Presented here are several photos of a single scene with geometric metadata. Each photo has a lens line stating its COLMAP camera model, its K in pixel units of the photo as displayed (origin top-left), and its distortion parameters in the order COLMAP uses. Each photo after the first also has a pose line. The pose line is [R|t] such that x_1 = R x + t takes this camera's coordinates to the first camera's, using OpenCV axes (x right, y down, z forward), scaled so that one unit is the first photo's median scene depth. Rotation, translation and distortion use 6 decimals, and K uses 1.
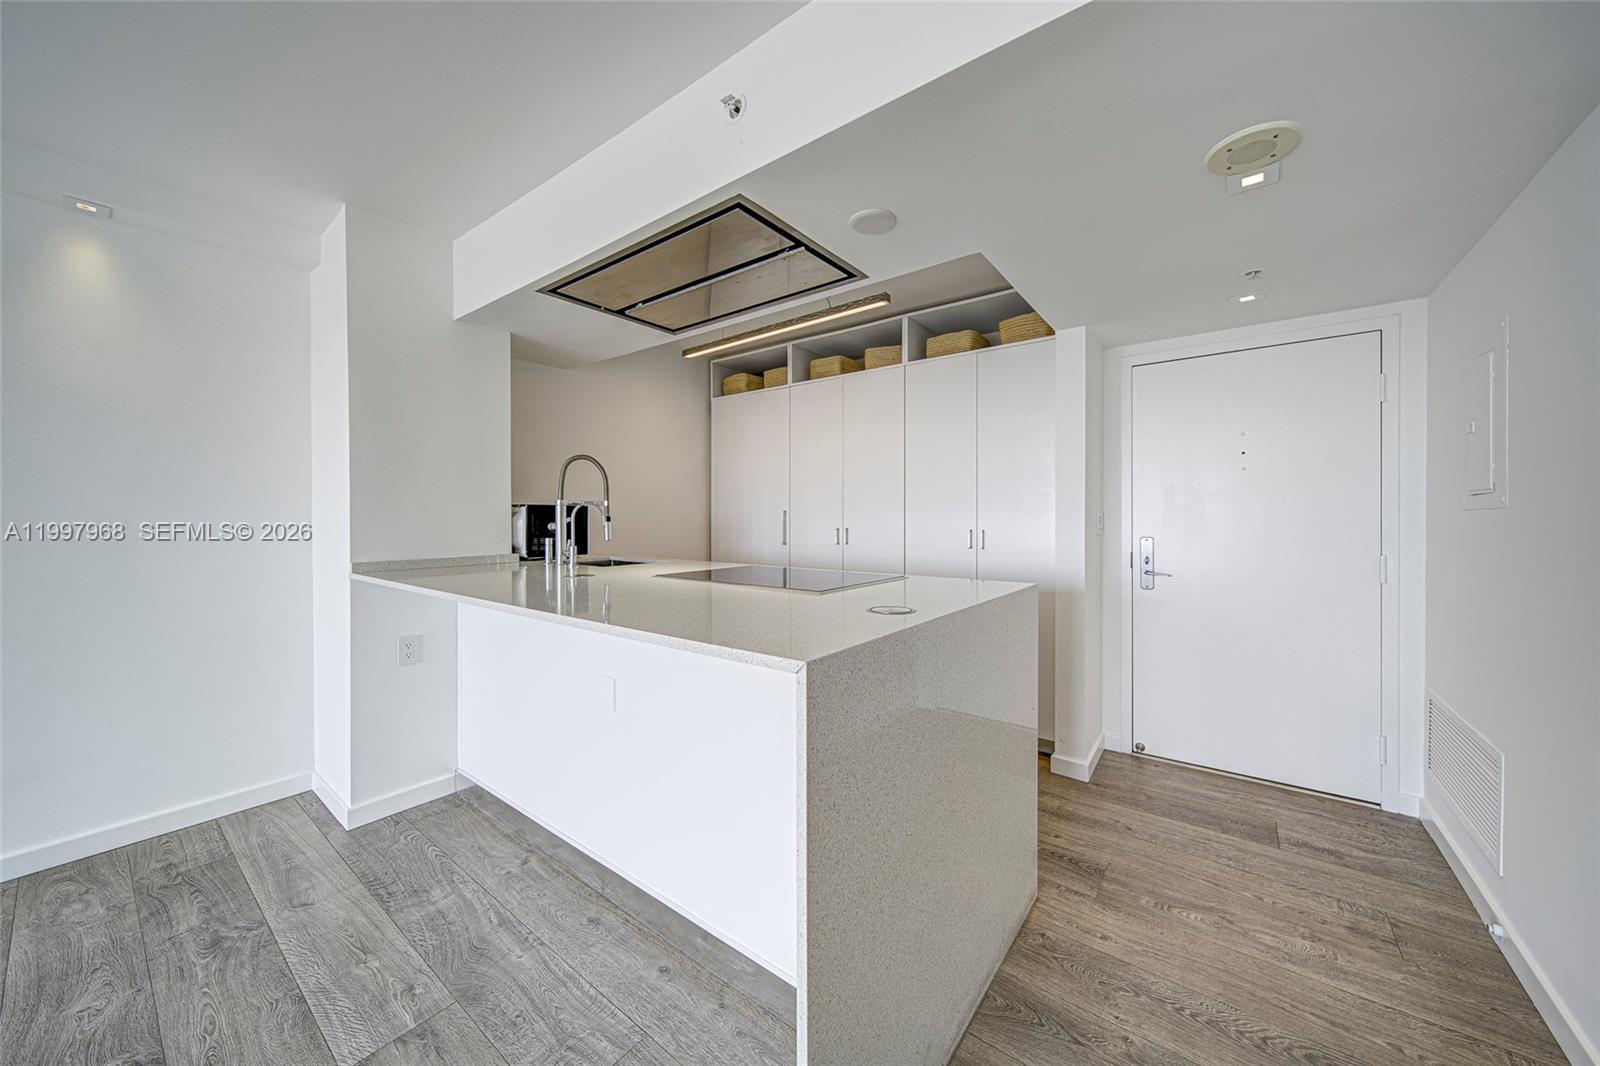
lens RADIAL K [[598.3, 0, 817.3], [0, 598.3, 526.0], [0, 0, 1]] dist [0.000558, -0.000196]
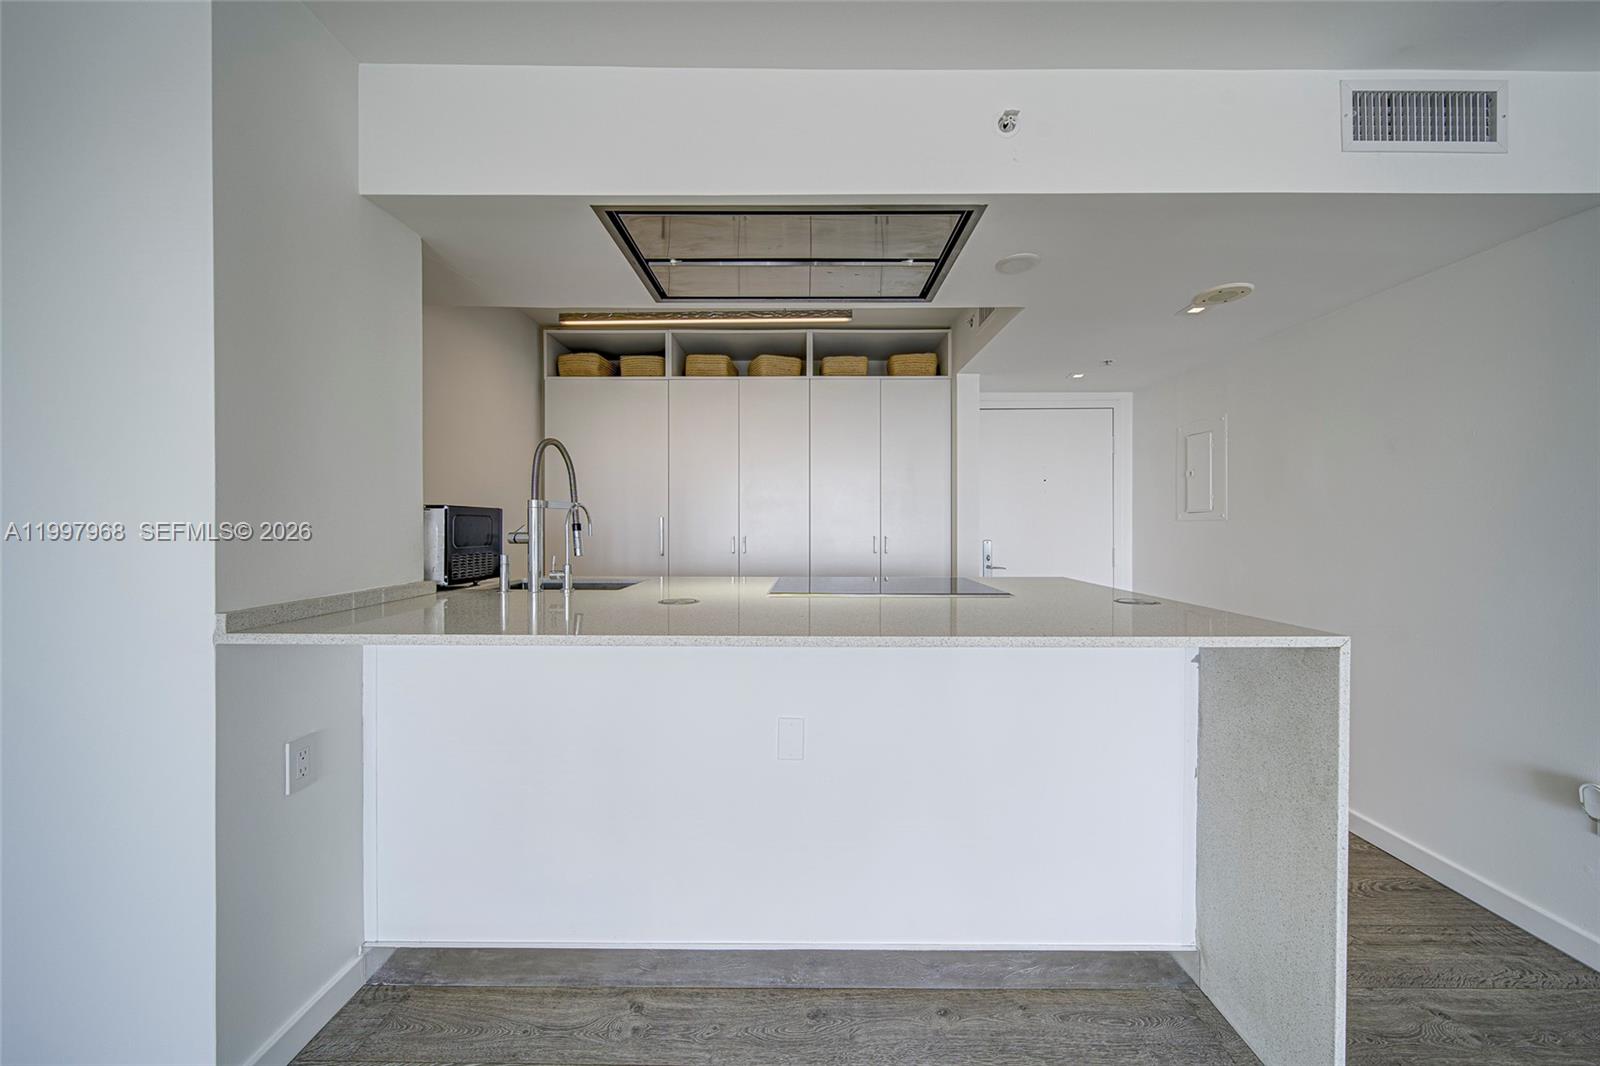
lens RADIAL K [[599.3, 0, 768.2], [0, 599.3, 531.6], [0, 0, 1]] dist [-0.000911, -0.000532]
pose [[0.782361, -0.005645, 0.622799, -0.642598], [0.008852, 0.999959, -0.002056, -0.002605], [-0.622762, 0.007122, 0.782379, 0.269983]]
